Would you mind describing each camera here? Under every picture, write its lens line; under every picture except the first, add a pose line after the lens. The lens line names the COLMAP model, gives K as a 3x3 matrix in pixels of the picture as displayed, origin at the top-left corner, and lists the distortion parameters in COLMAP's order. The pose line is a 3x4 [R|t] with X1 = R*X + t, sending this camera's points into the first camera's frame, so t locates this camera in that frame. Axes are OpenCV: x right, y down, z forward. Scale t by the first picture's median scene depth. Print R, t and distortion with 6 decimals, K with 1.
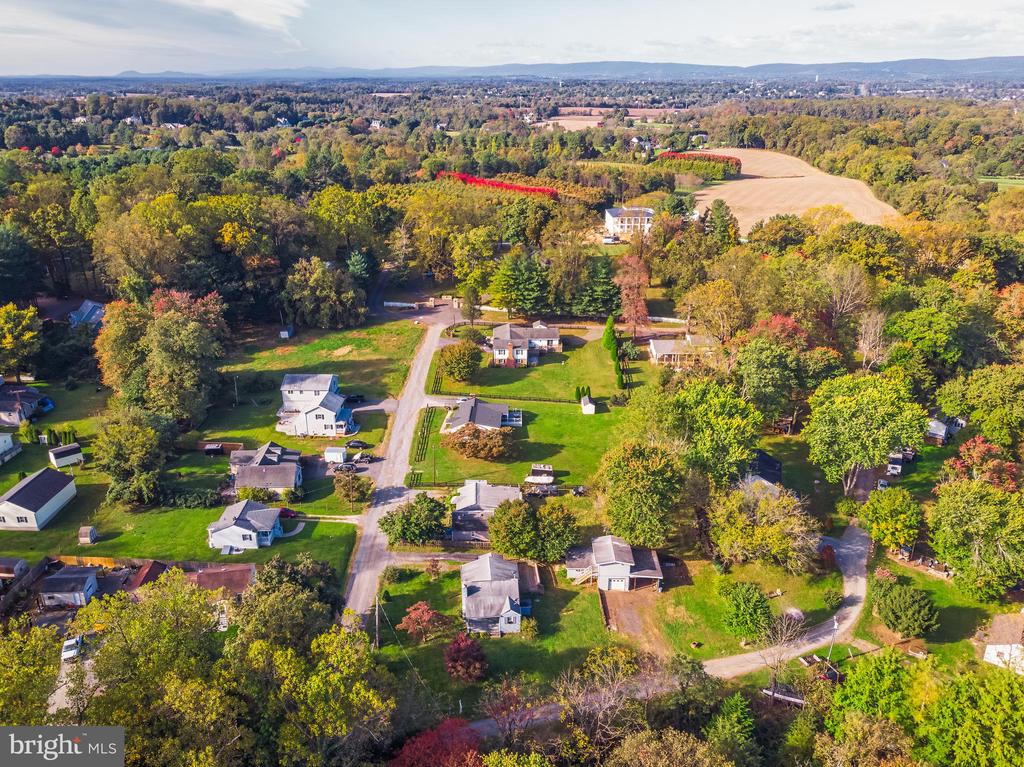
lens RADIAL K [[784.3, 0, 515.6], [0, 784.3, 382.5], [0, 0, 1]] dist [0.030620, -0.066605]
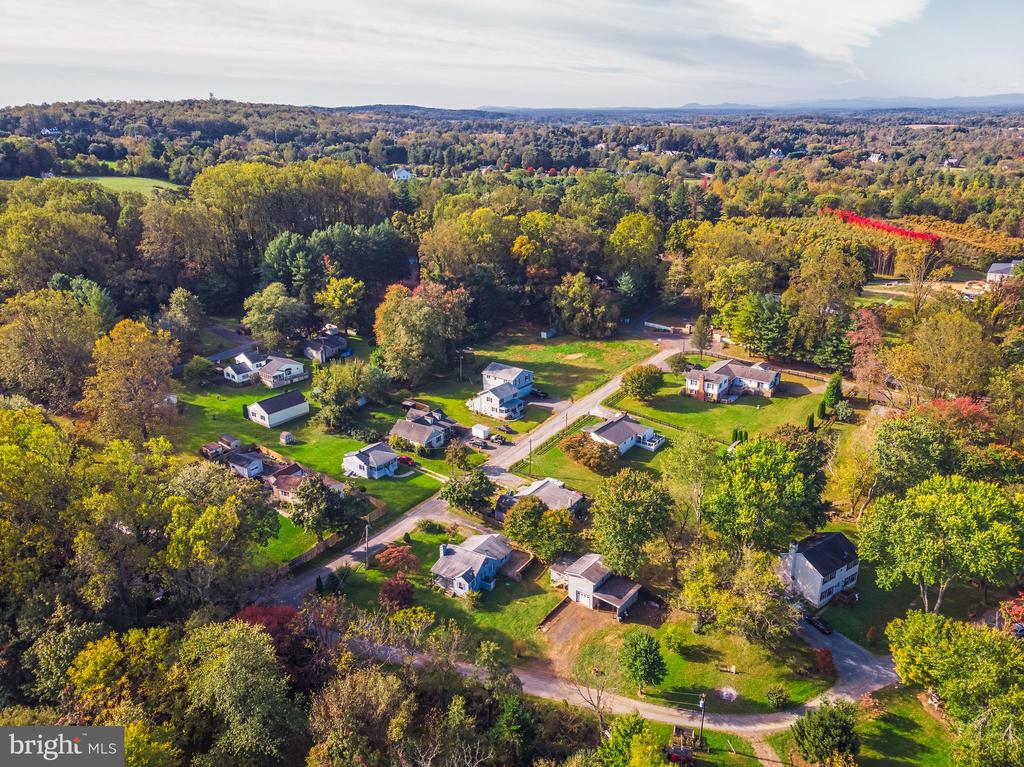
lens RADIAL K [[775.2, 0, 512.0], [0, 775.2, 383.5], [0, 0, 1]] dist [0.062997, -0.159425]
pose [[0.796700, 0.193148, -0.572680, 0.423910], [-0.210083, 0.976974, 0.037242, -0.029773], [0.566686, 0.090639, 0.818933, 0.052914]]
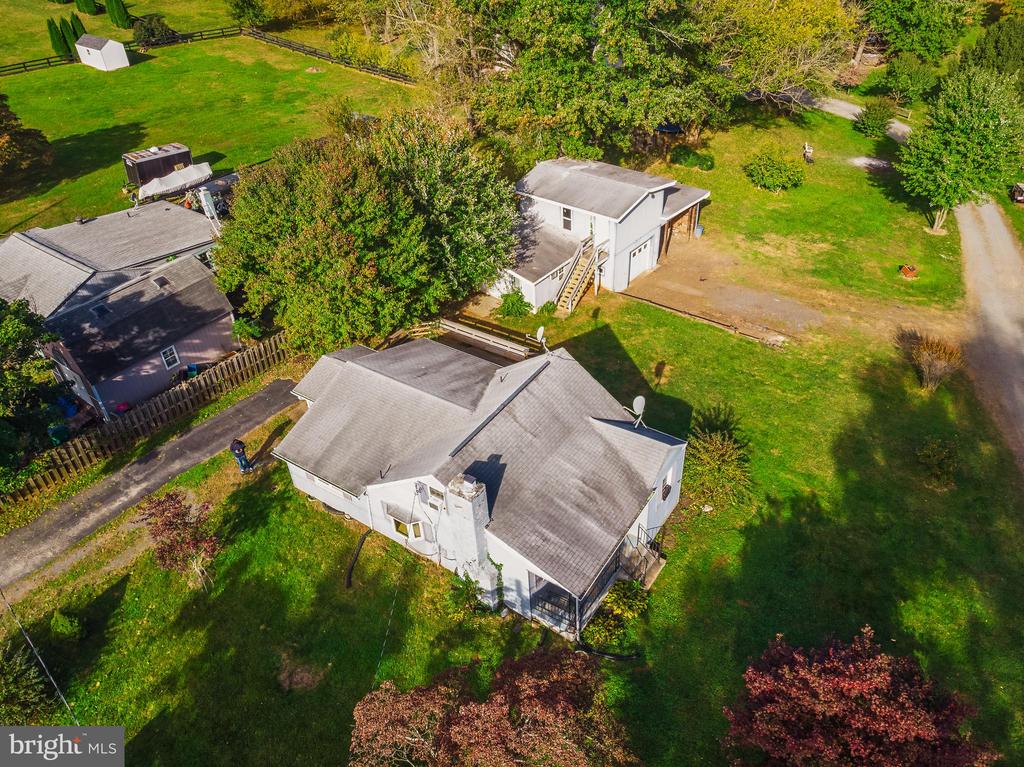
lens RADIAL K [[758.1, 0, 512.0], [0, 758.1, 383.5], [0, 0, 1]] dist [0.004334, 0.001898]
pose [[0.630993, -0.501746, 0.591691, -0.106905], [0.335364, 0.864167, 0.375162, 0.109989], [-0.699556, -0.038293, 0.713551, 0.564648]]
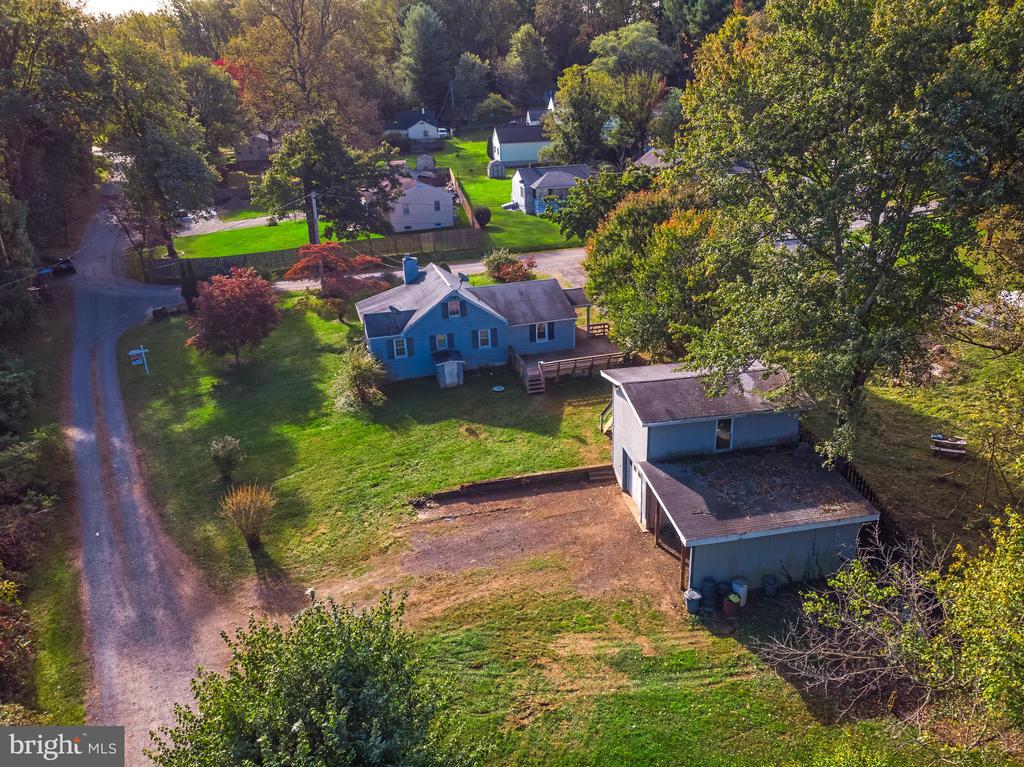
lens RADIAL K [[758.1, 0, 512.0], [0, 758.1, 383.5], [0, 0, 1]] dist [0.004334, 0.001898]
pose [[0.174269, 0.365078, -0.914521, 0.254002], [-0.325886, 0.897779, 0.296295, 0.114331], [0.929209, 0.246395, 0.275429, 0.630233]]
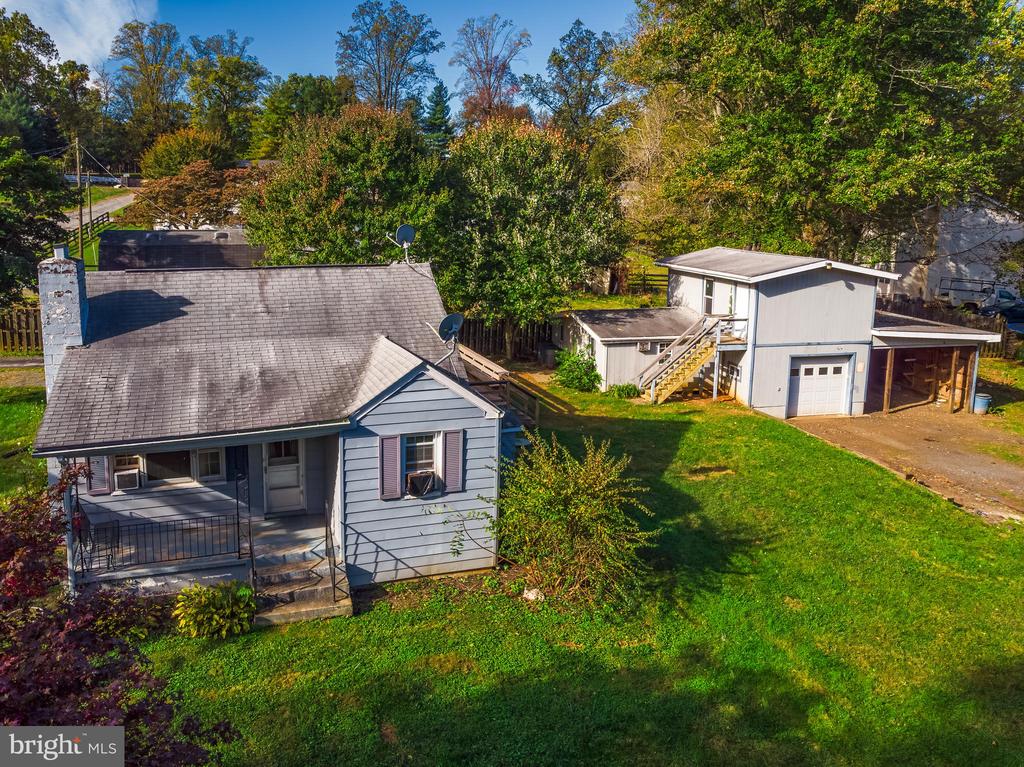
lens RADIAL K [[798.4, 0, 429.7], [0, 798.4, 330.8], [0, 0, 1]] dist [-0.039722, 0.052355]
pose [[0.981648, -0.032129, 0.187977, -0.019092], [0.070717, 0.976757, -0.202347, 0.200853], [-0.177107, 0.211926, 0.961104, 0.570456]]
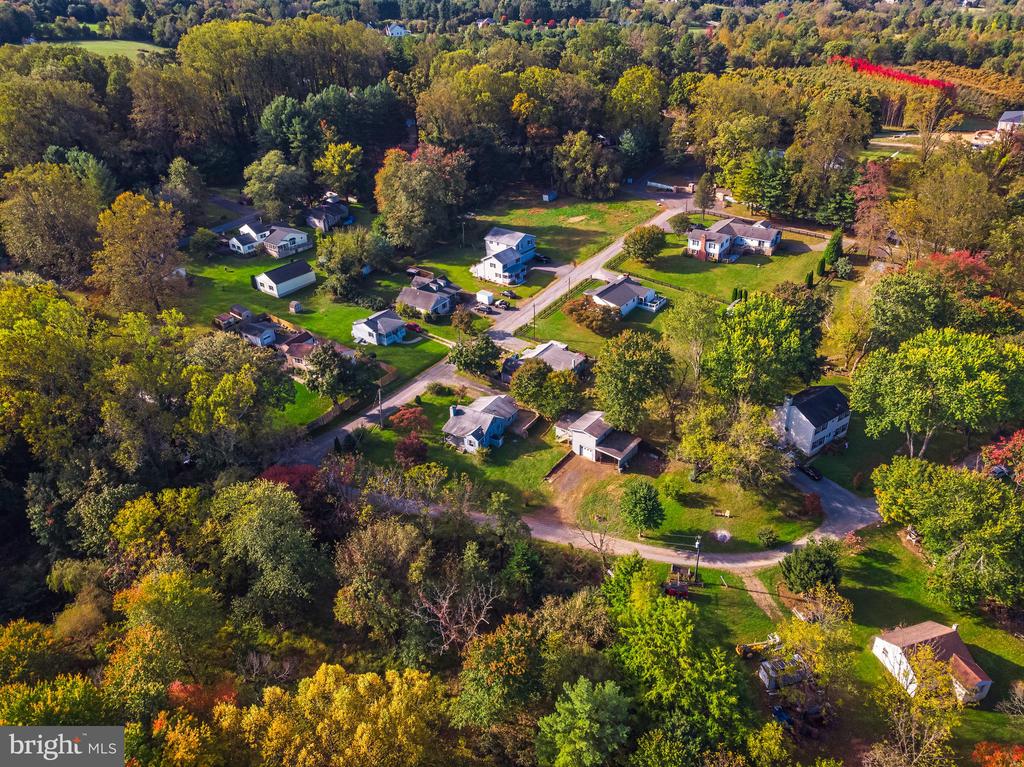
lens RADIAL K [[766.0, 0, 511.8], [0, 766.0, 380.6], [0, 0, 1]] dist [0.013363, -0.027122]
pose [[0.798818, 0.269751, -0.537703, 0.429127], [-0.186804, 0.960872, 0.204524, -0.030004], [0.571834, -0.062932, 0.817952, 0.045443]]
